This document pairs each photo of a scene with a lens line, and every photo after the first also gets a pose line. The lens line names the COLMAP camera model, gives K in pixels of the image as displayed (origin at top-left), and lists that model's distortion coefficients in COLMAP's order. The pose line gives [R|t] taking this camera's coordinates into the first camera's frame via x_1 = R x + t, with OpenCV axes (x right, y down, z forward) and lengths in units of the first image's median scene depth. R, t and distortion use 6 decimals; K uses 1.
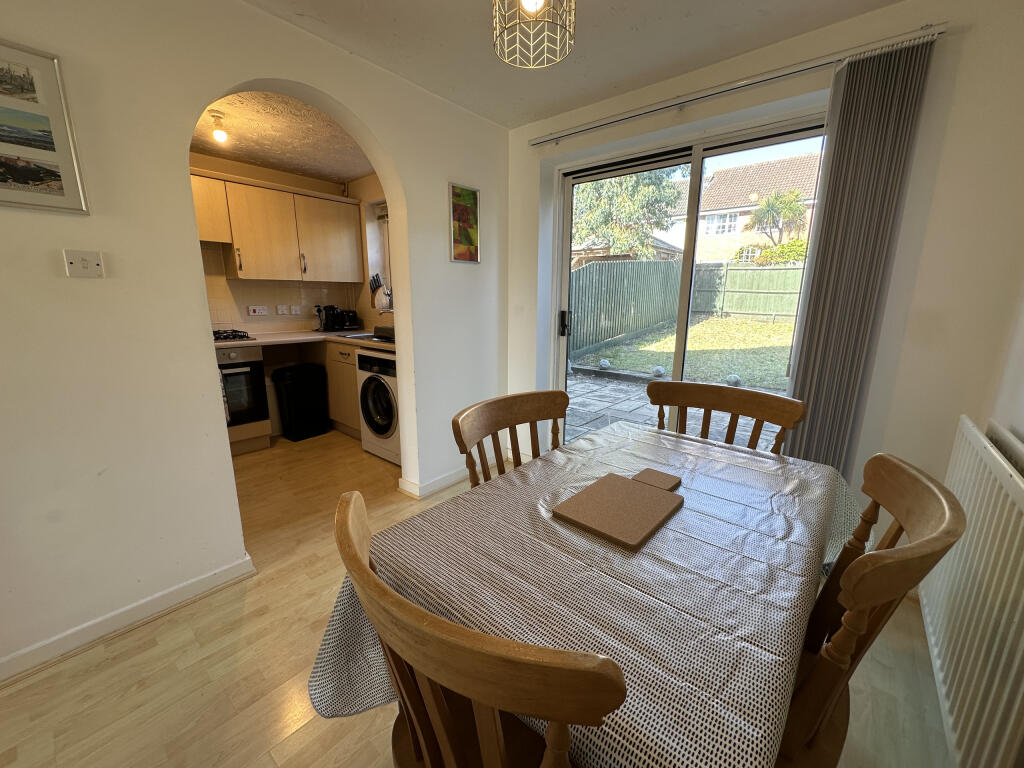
lens RADIAL K [[407.0, 0, 510.4], [0, 407.0, 385.7], [0, 0, 1]] dist [0.000679, 0.000271]
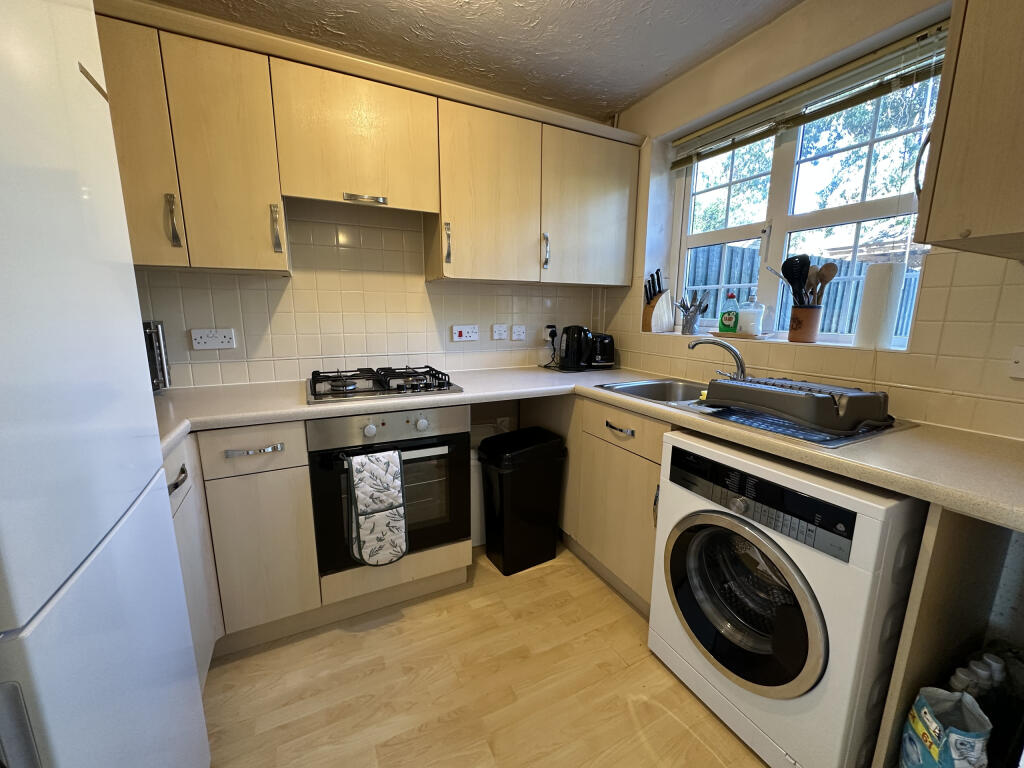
lens RADIAL K [[407.0, 0, 510.4], [0, 407.0, 386.3], [0, 0, 1]] dist [0.000679, 0.000271]
pose [[0.921486, 0.070621, -0.381938, -0.327686], [-0.084185, 0.996271, -0.018898, -0.101922], [0.379179, 0.049568, 0.923995, 0.480224]]
